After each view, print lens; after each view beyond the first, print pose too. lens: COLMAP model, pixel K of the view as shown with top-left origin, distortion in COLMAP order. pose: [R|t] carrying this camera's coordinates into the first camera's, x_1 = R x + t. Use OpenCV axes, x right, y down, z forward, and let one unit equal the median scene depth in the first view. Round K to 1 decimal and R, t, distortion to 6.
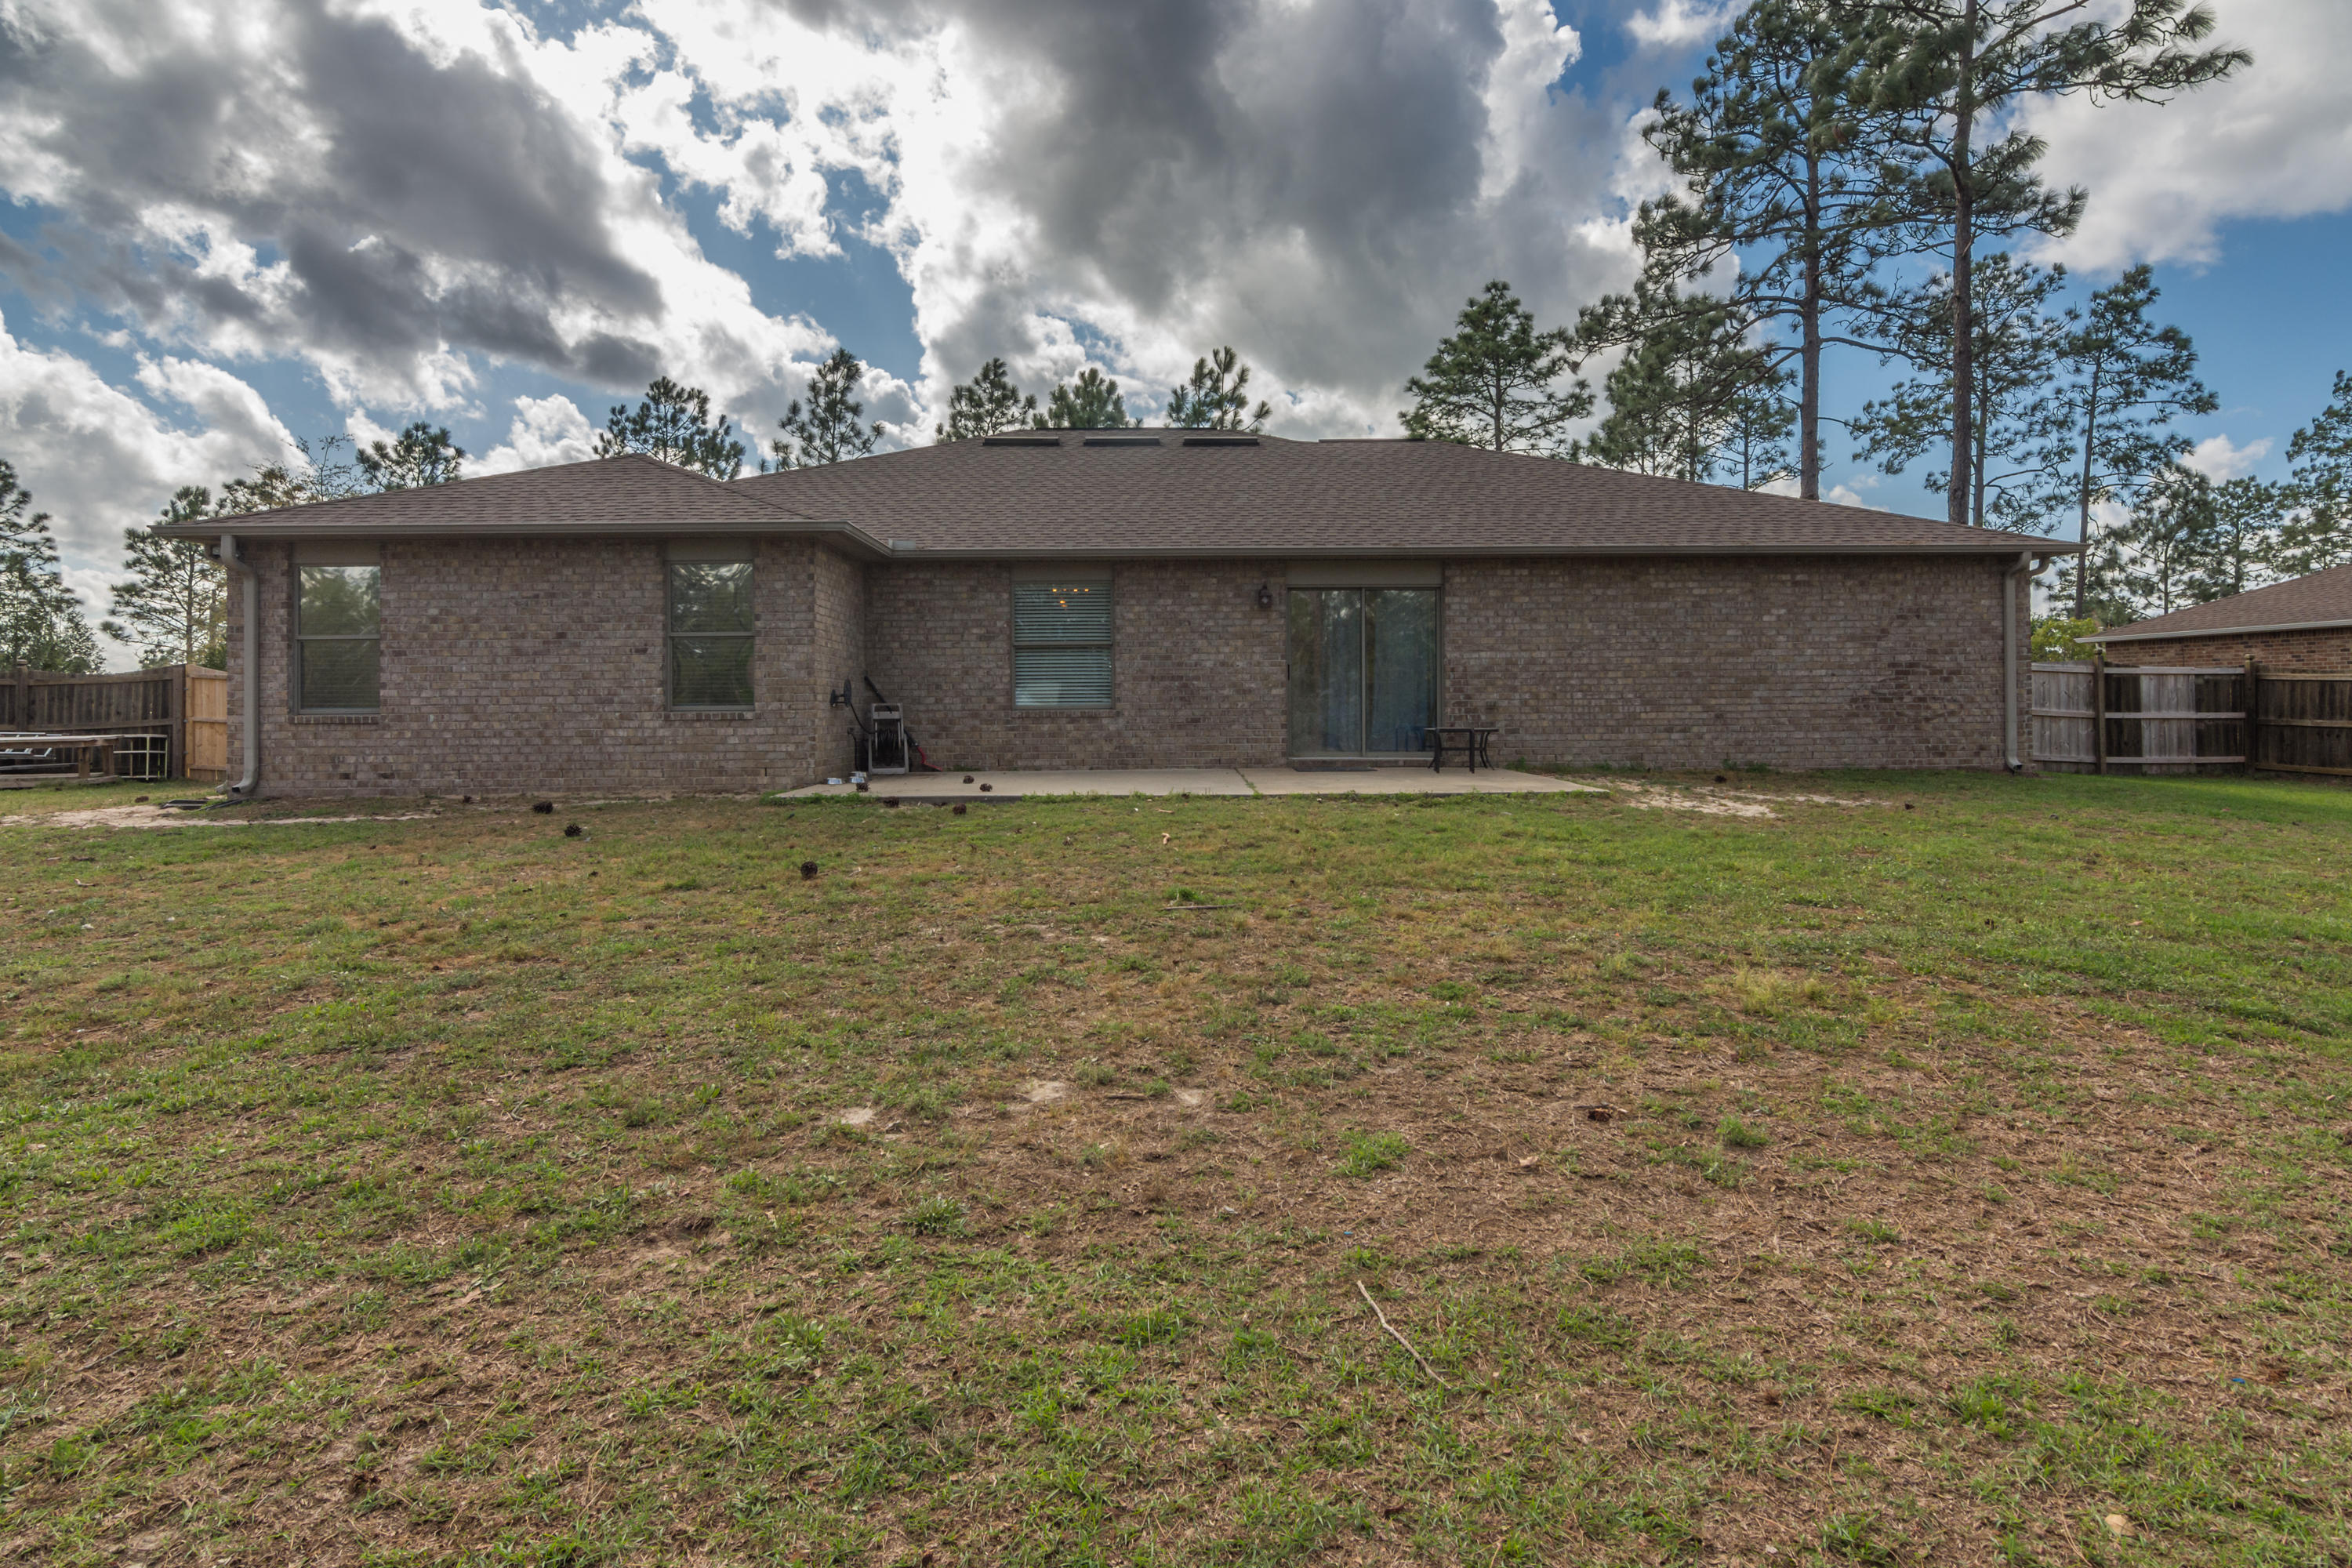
lens RADIAL K [[1481.3, 0, 1134.0], [0, 1481.3, 726.6], [0, 0, 1]] dist [0.004162, 0.000497]
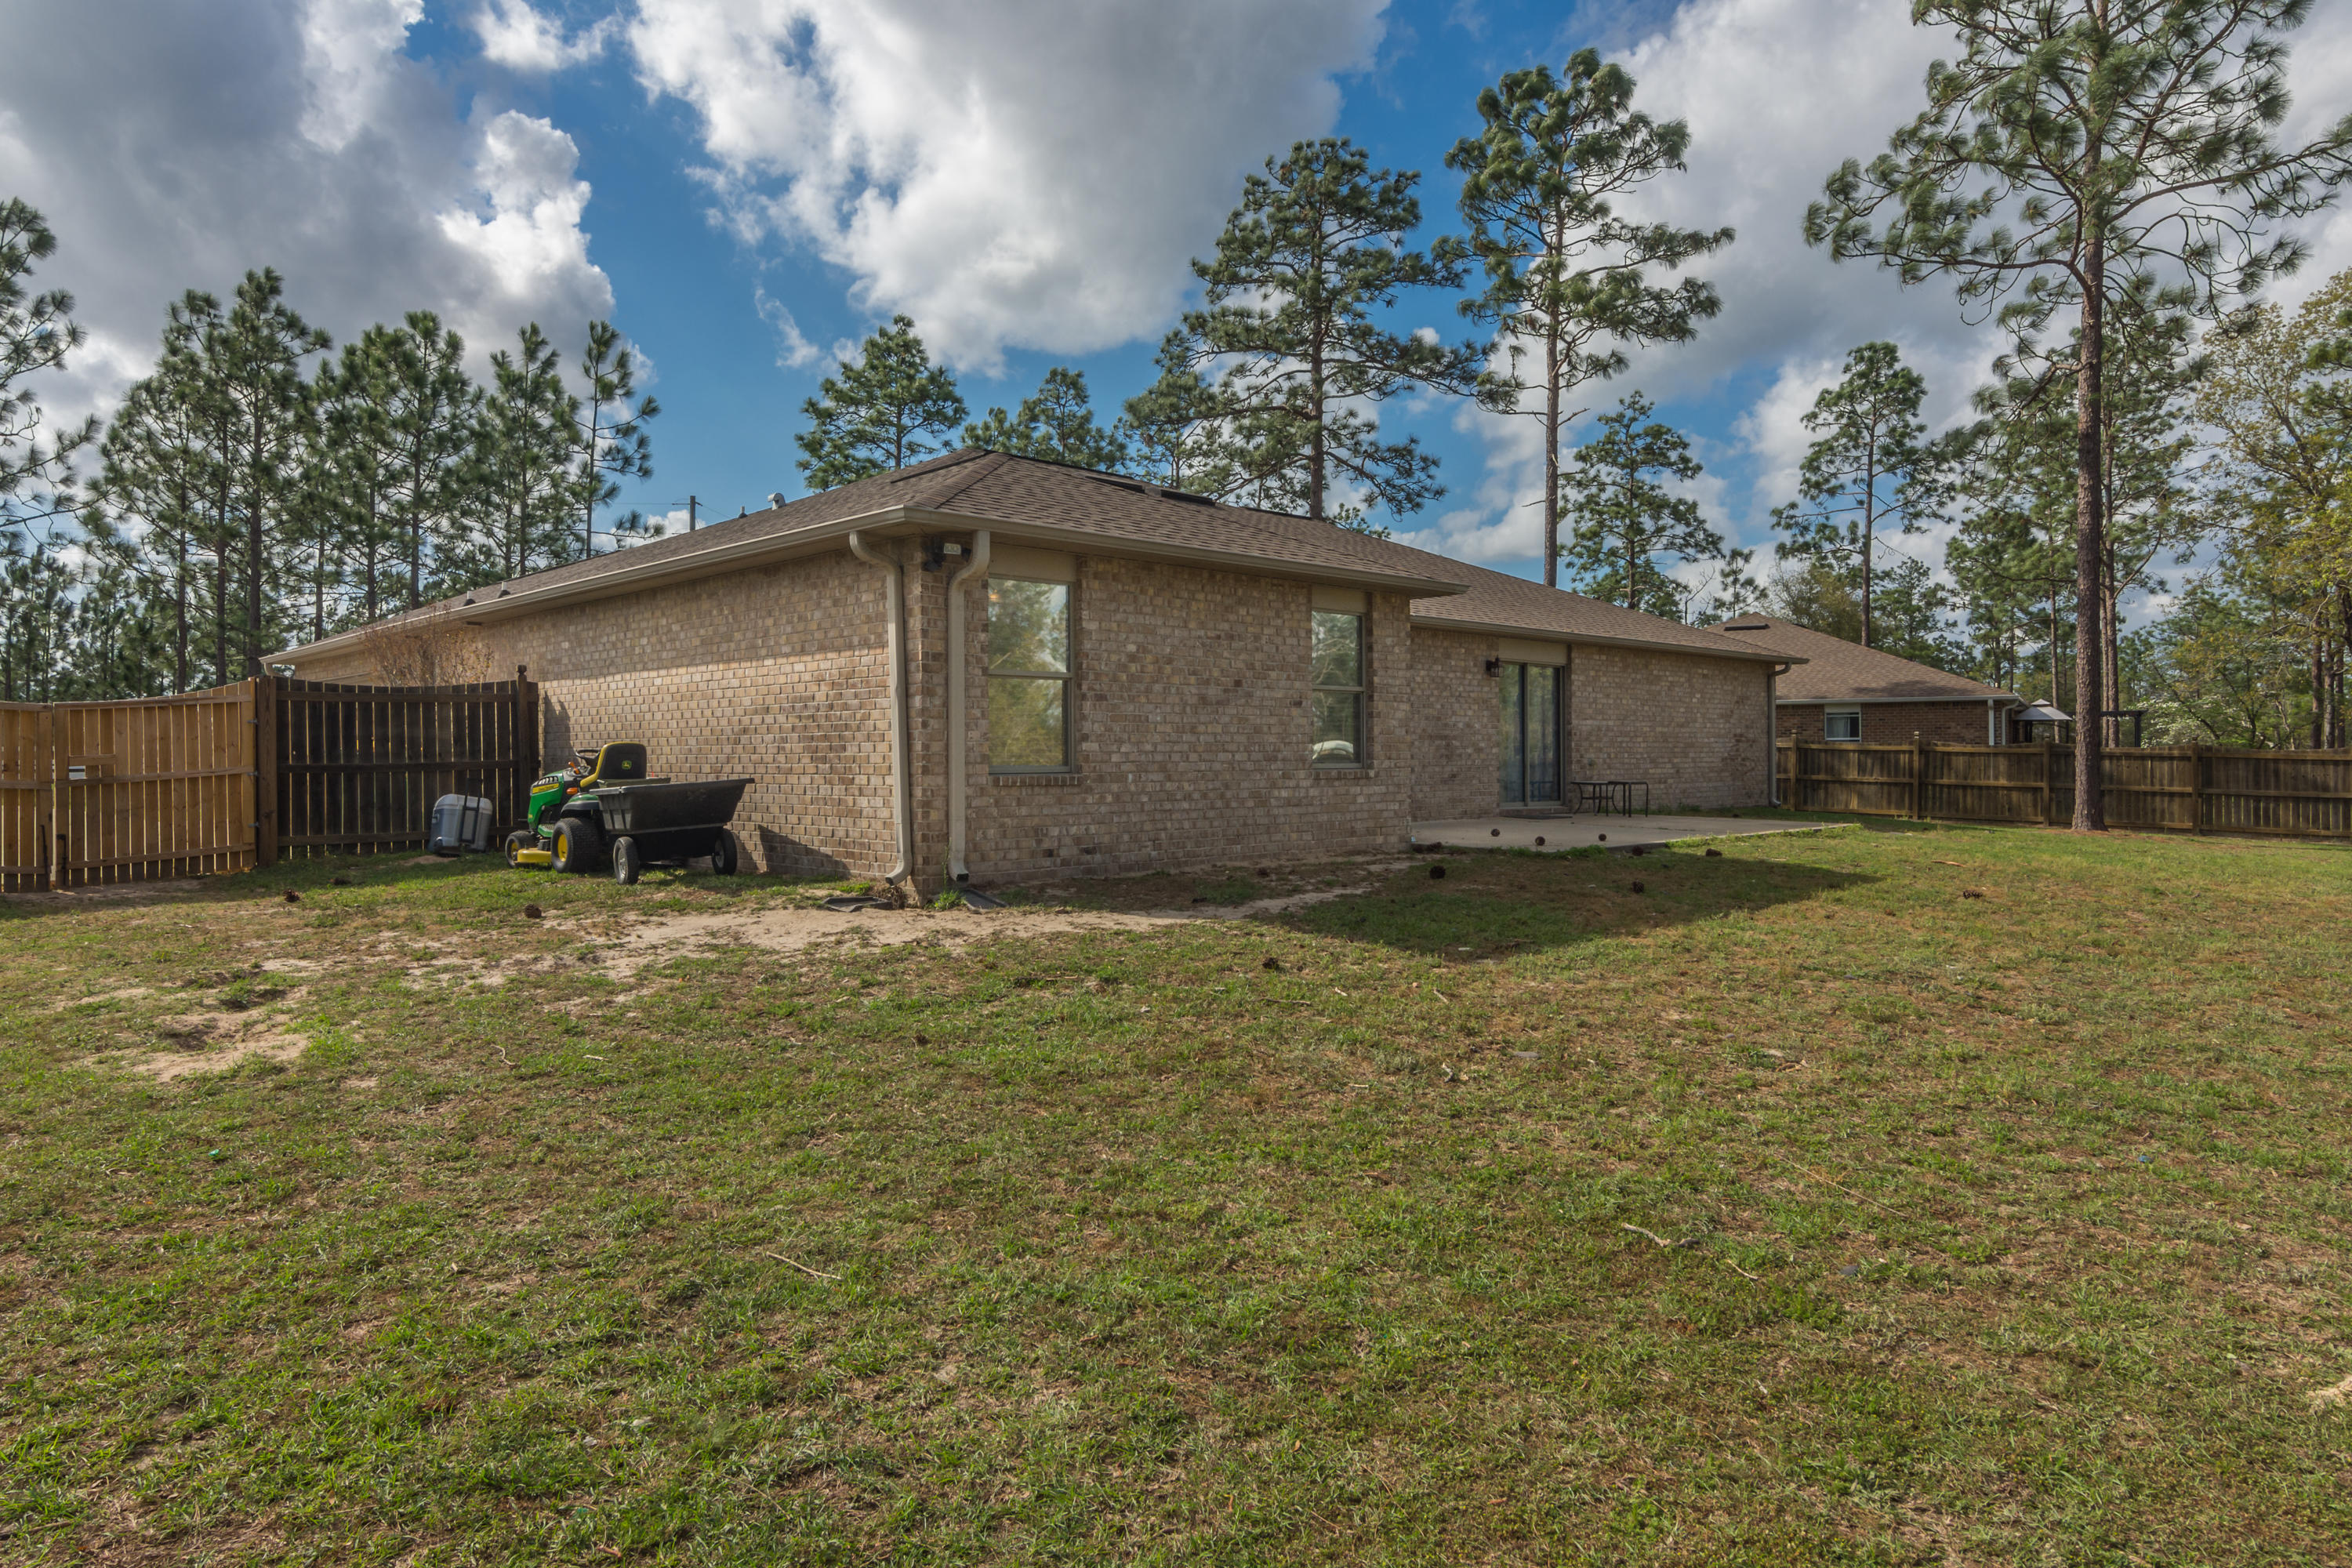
lens RADIAL K [[1461.4, 0, 1176.0], [0, 1461.4, 784.0], [0, 0, 1]] dist [-0.011100, -0.002436]
pose [[0.684147, -0.012005, 0.729245, -1.044926], [-0.010537, 0.999597, 0.026341, -0.023984], [-0.729268, -0.025705, 0.683745, 0.428576]]
